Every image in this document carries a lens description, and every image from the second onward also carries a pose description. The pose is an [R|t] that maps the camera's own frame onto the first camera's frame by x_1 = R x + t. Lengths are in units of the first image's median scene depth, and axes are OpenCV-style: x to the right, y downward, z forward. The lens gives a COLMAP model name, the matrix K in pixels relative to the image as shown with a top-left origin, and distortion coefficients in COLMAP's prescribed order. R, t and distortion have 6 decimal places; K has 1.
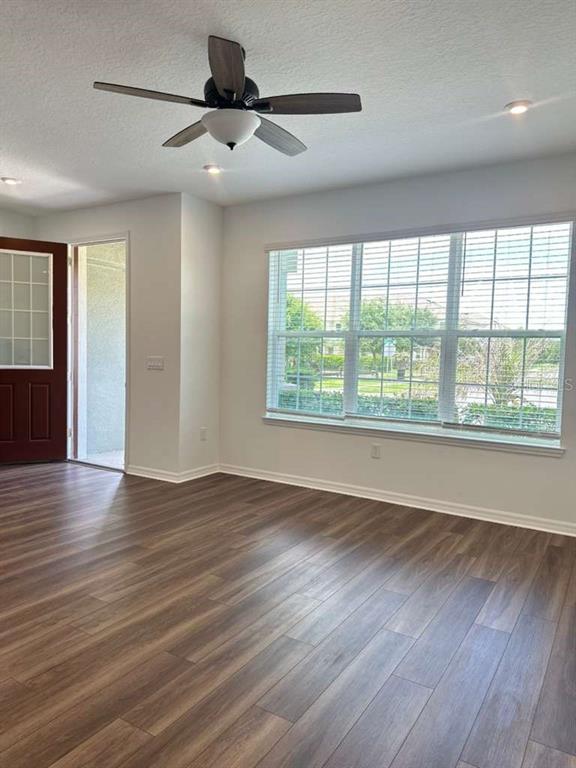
lens RADIAL K [[536.6, 0, 289.7], [0, 536.6, 387.3], [0, 0, 1]] dist [0.093681, -0.120973]
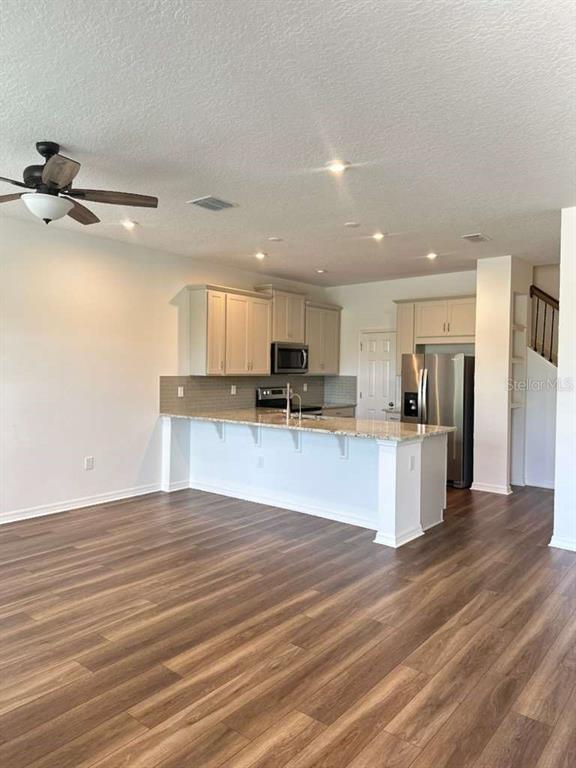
lens RADIAL K [[536.9, 0, 288.0], [0, 536.9, 384.0], [0, 0, 1]] dist [0.115013, -0.132889]
pose [[-0.991368, -0.043424, 0.123710, -0.432729], [-0.031481, 0.994795, 0.096911, -0.118019], [-0.127274, 0.092180, -0.987575, 1.167099]]
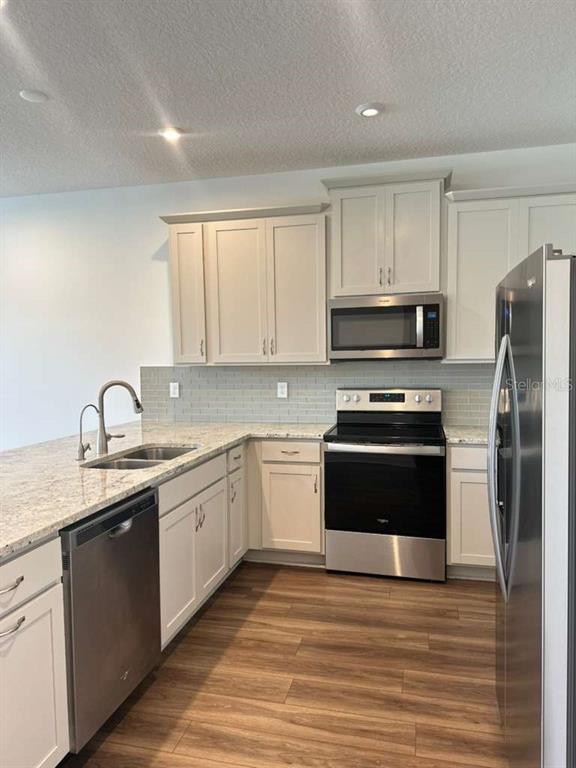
lens RADIAL K [[536.6, 0, 289.7], [0, 536.6, 387.3], [0, 0, 1]] dist [0.093681, -0.120973]
pose [[-0.310580, -0.077638, 0.947371, -0.894373], [0.065685, 0.992524, 0.102871, -0.046655], [-0.948275, 0.094178, -0.303158, 0.007550]]
